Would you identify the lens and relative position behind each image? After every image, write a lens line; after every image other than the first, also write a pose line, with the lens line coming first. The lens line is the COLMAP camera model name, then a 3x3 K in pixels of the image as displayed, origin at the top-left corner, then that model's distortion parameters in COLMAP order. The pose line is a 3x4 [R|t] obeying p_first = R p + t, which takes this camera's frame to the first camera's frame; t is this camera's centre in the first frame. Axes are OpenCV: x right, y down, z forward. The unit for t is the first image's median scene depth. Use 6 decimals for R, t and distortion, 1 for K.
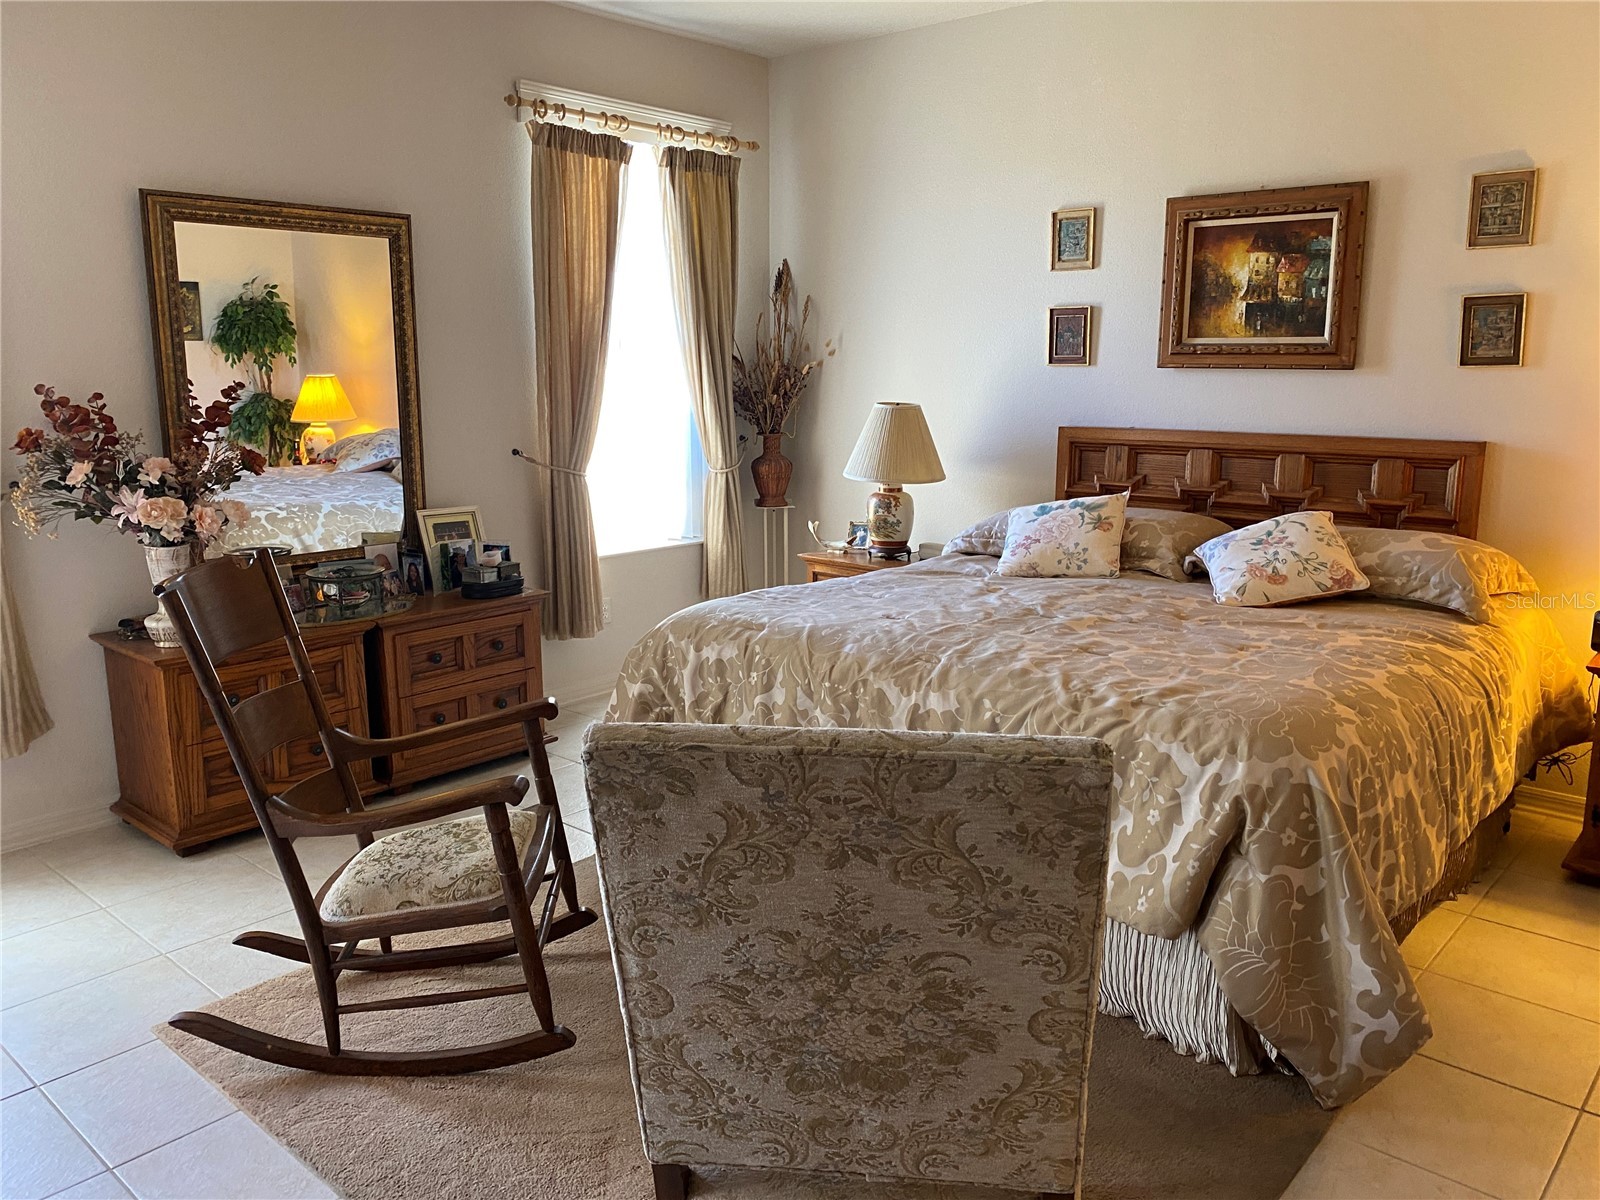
lens RADIAL K [[1214.0, 0, 807.1], [0, 1214.0, 595.4], [0, 0, 1]] dist [0.032696, -0.040465]
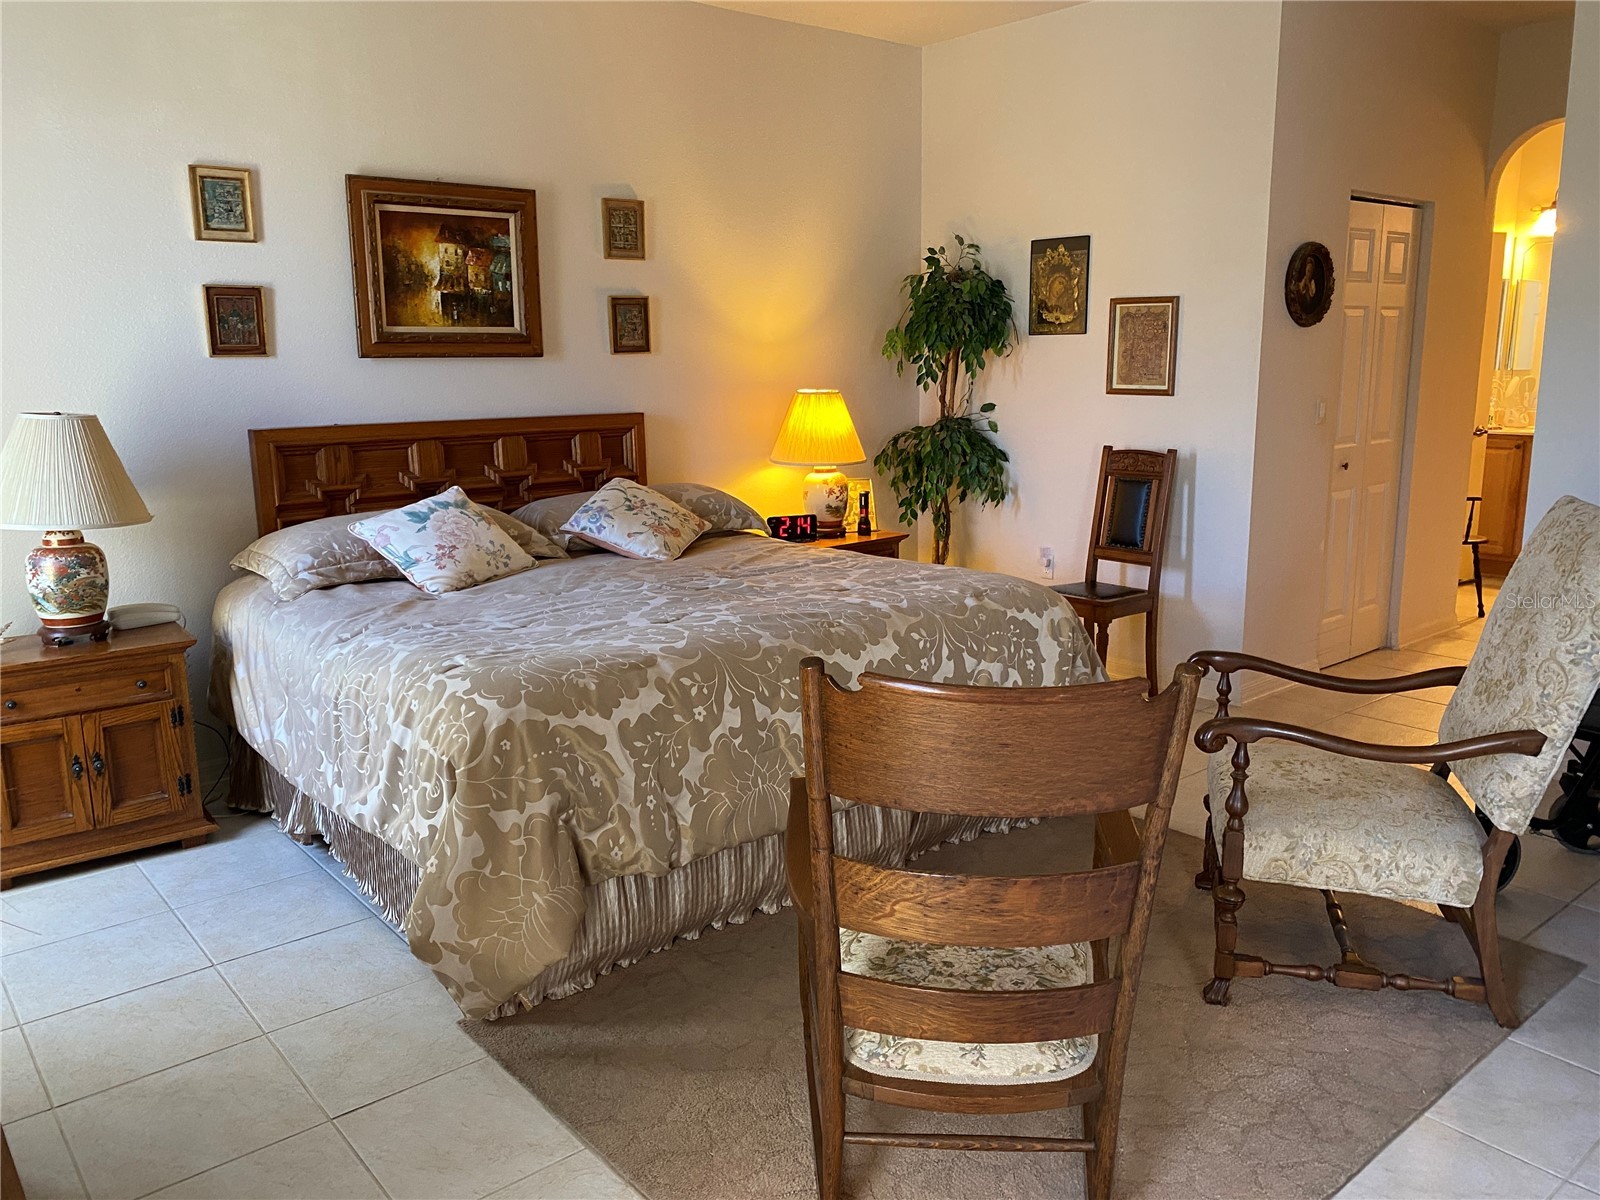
lens RADIAL K [[1214.0, 0, 807.3], [0, 1214.0, 607.8], [0, 0, 1]] dist [0.032696, -0.040465]
pose [[0.168891, -0.209459, 0.963121, -0.610923], [0.198006, 0.964448, 0.175026, -0.101969], [-0.965541, 0.161144, 0.204360, 0.530792]]
